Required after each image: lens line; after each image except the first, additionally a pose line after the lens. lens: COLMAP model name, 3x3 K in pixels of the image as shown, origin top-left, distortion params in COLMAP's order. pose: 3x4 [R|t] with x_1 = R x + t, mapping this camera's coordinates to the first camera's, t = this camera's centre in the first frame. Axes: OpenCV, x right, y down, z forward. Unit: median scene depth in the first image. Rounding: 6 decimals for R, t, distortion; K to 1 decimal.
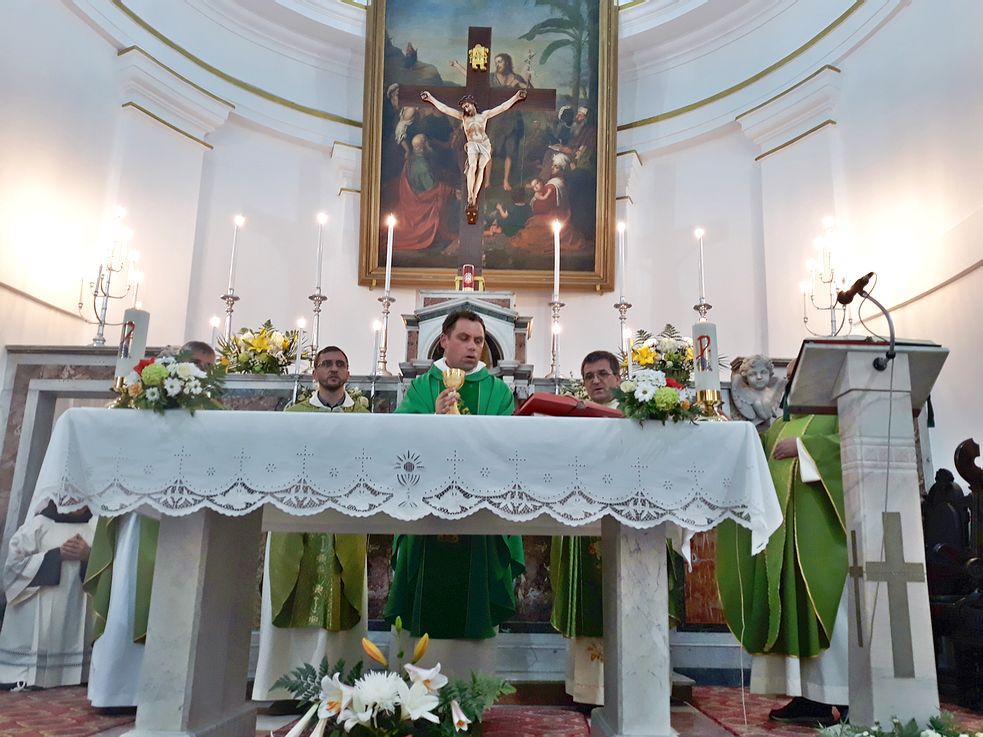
lens RADIAL K [[841.5, 0, 505.1], [0, 841.5, 372.4], [0, 0, 1]] dist [0.079755, -0.229419]
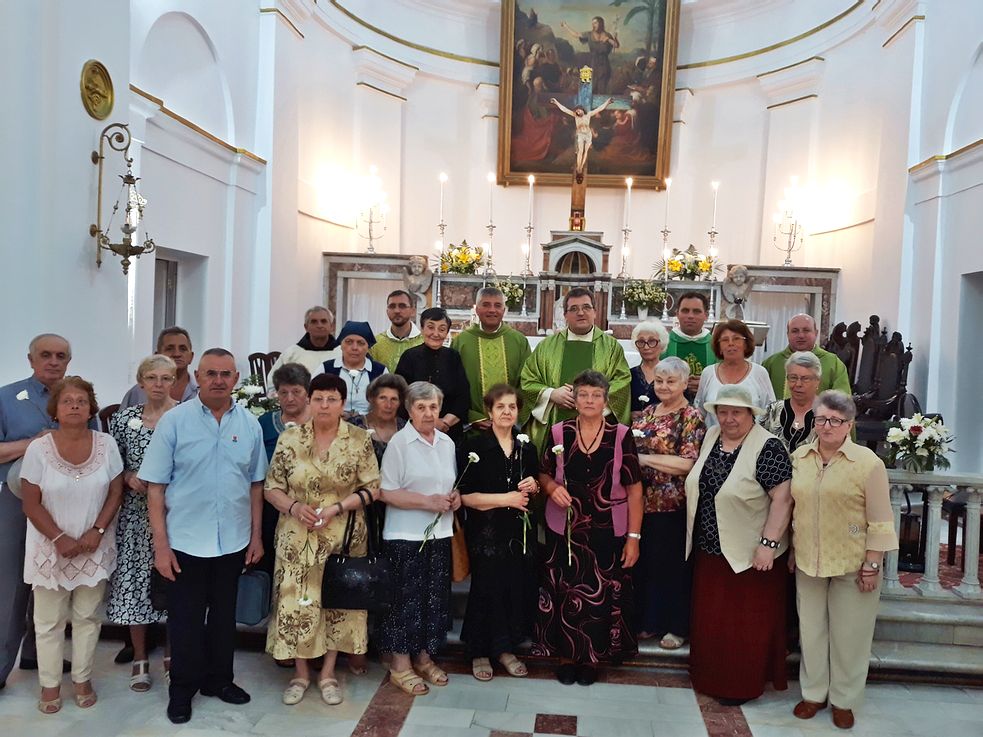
lens RADIAL K [[859.7, 0, 515.4], [0, 859.7, 366.6], [0, 0, 1]] dist [0.090517, -0.261373]
pose [[0.997725, 0.023766, -0.063084, -0.049481], [-0.005456, 0.961195, 0.275815, -0.300309], [0.067191, -0.274844, 0.959138, -0.791703]]
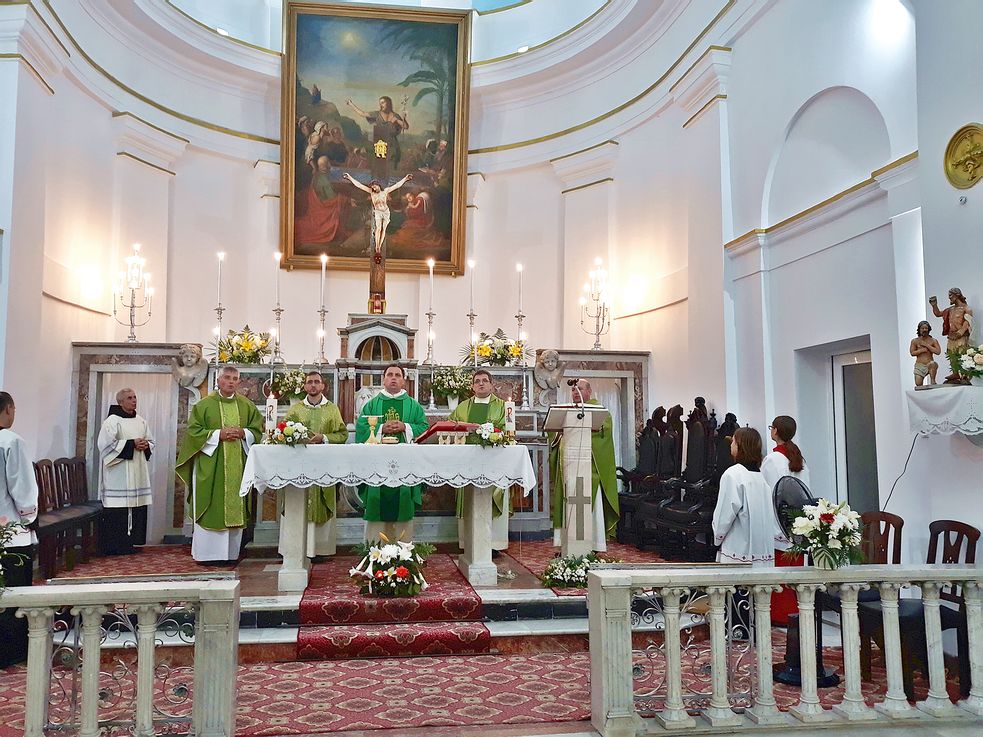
lens RADIAL K [[866.1, 0, 465.2], [0, 866.1, 351.5], [0, 0, 1]] dist [0.109929, -0.256167]
pose [[0.989218, -0.000270, 0.146451, -0.114652], [-0.020739, 0.989663, 0.141904, -0.245352], [-0.144976, -0.143411, 0.978987, -0.625219]]
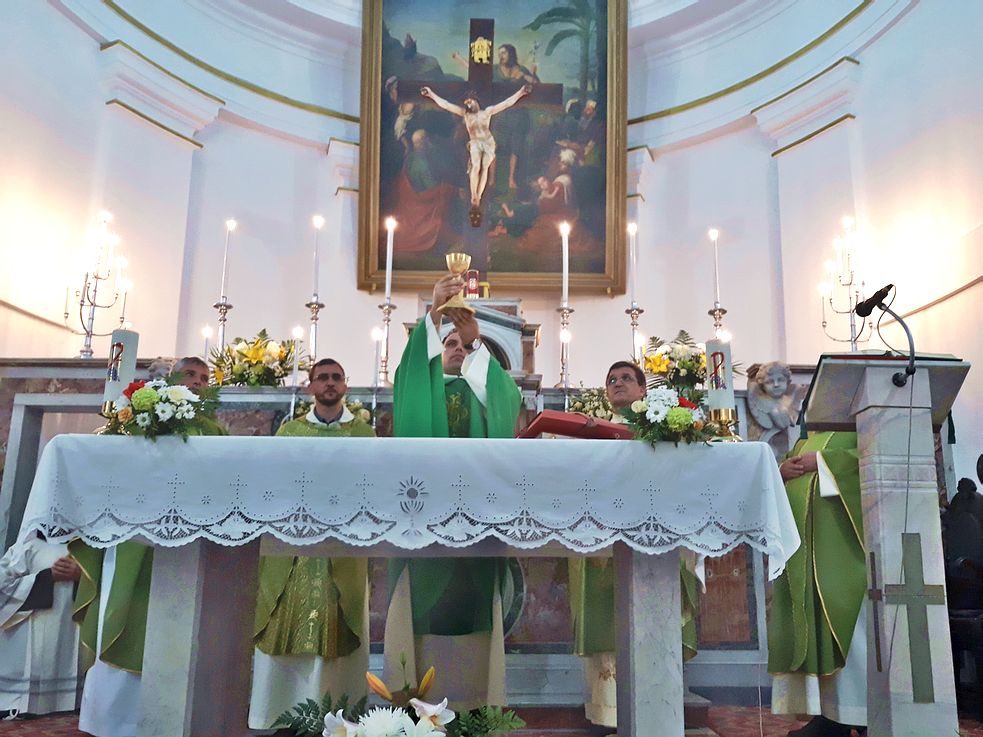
lens RADIAL K [[880.3, 0, 523.7], [0, 880.3, 391.9], [0, 0, 1]] dist [0.074229, -0.248518]
pose [[0.999879, -0.009680, 0.012179, 0.000682], [0.009428, 0.999745, 0.020502, -0.009251], [-0.012374, -0.020385, 0.999716, -0.001763]]
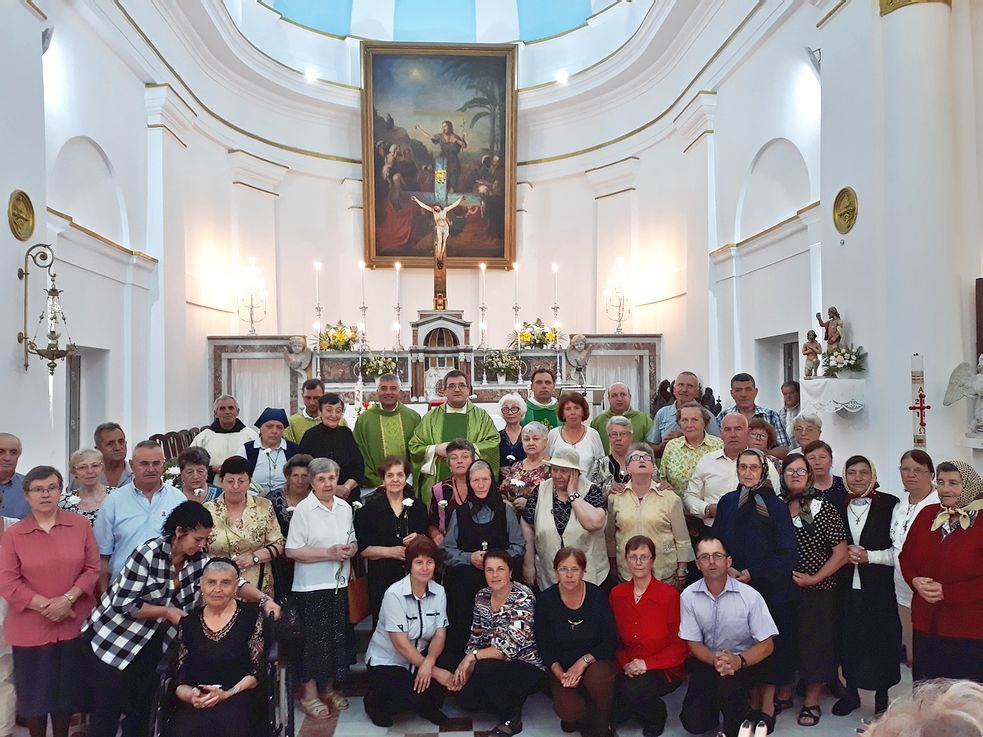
lens RADIAL K [[827.4, 0, 498.4], [0, 827.4, 374.9], [0, 0, 1]] dist [0.088327, -0.225239]
pose [[0.996098, -0.026757, 0.084106, -0.073259], [0.007348, 0.974770, 0.223092, -0.363988], [-0.087953, -0.221604, 0.971162, -0.945424]]
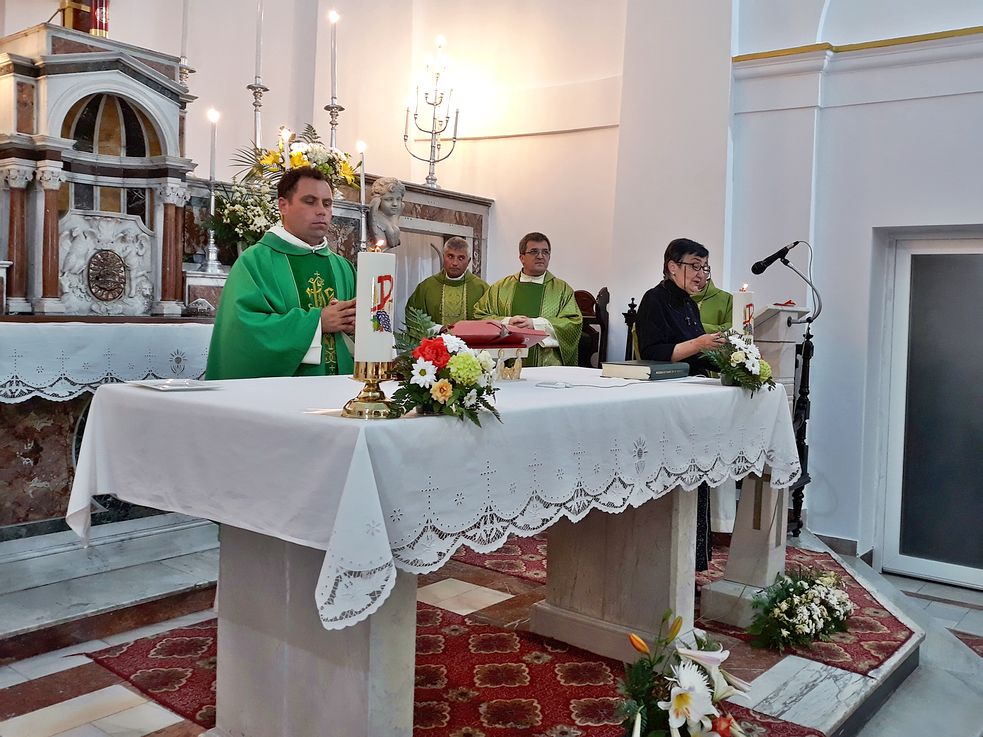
lens RADIAL K [[910.2, 0, 556.5], [0, 910.2, 338.2], [0, 0, 1]] dist [0.006930, -0.003943]
pose [[0.591462, -0.017941, 0.806133, -0.405389], [-0.220786, 0.957941, 0.183310, -0.073615], [-0.775517, -0.286404, 0.562625, 0.213200]]
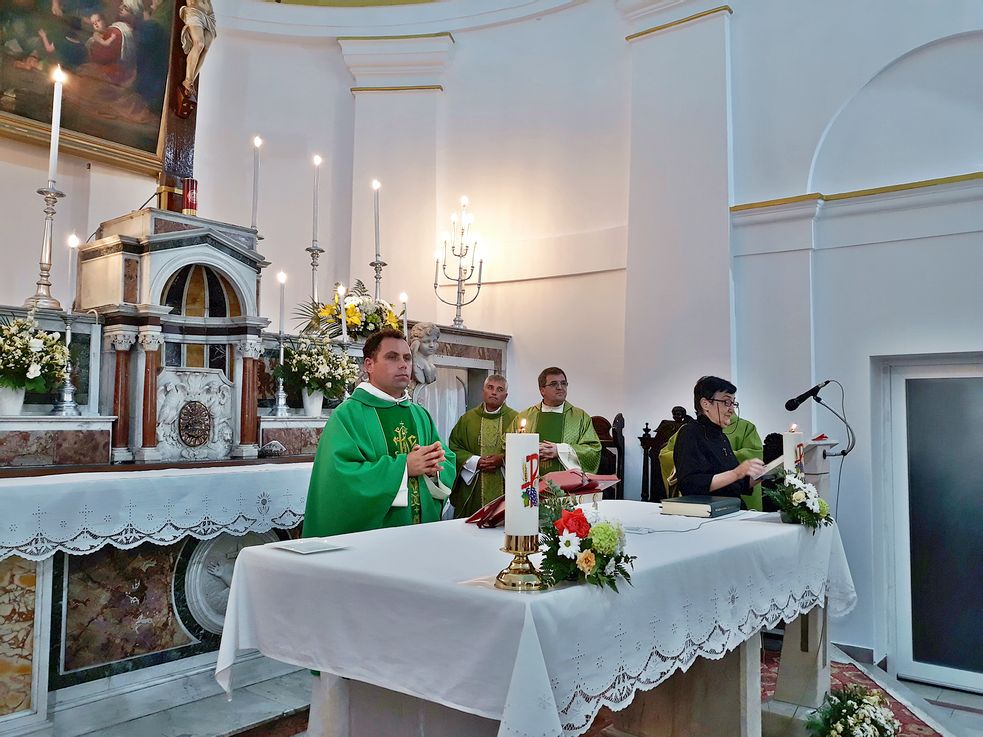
lens RADIAL K [[816.6, 0, 500.9], [0, 816.6, 370.1], [0, 0, 1]] dist [0.005663, -0.014412]
pose [[0.618925, 0.036298, 0.784611, -0.434298], [-0.190607, 0.976013, 0.105204, -0.084388], [-0.761972, -0.214666, 0.610997, 0.269325]]
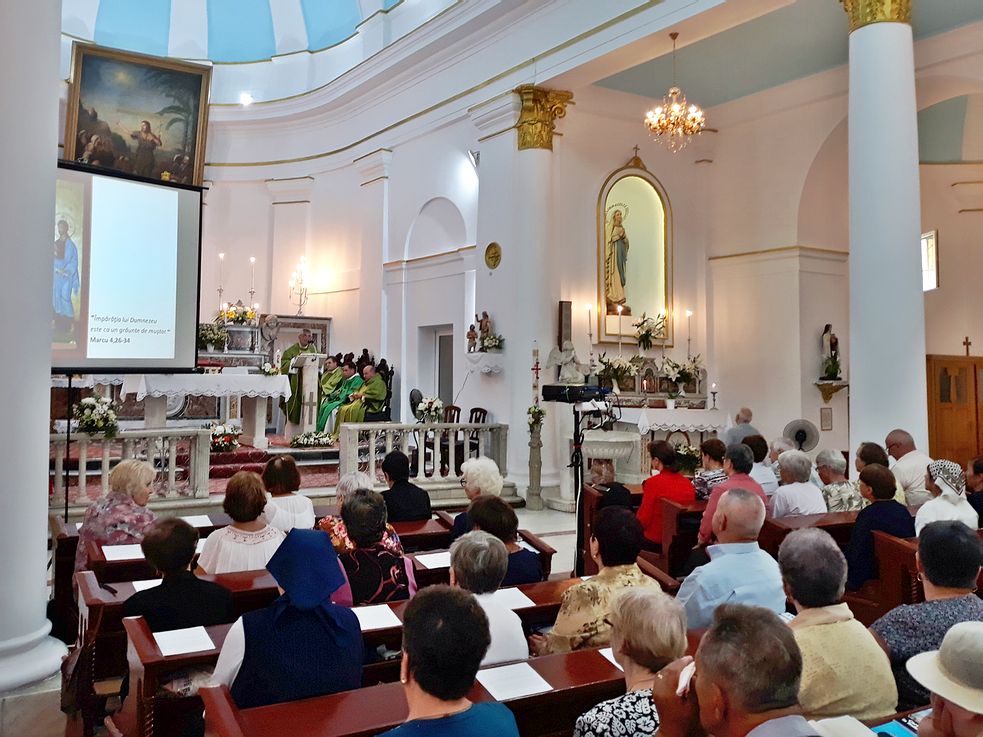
lens RADIAL K [[942.5, 0, 456.4], [0, 942.5, 317.2], [0, 0, 1]] dist [0.118904, -0.311415]
pose [[0.842803, 0.028002, 0.537494, -0.760708], [-0.129454, 0.979876, 0.151937, -0.509292], [-0.522422, -0.197634, 0.829467, -1.652592]]
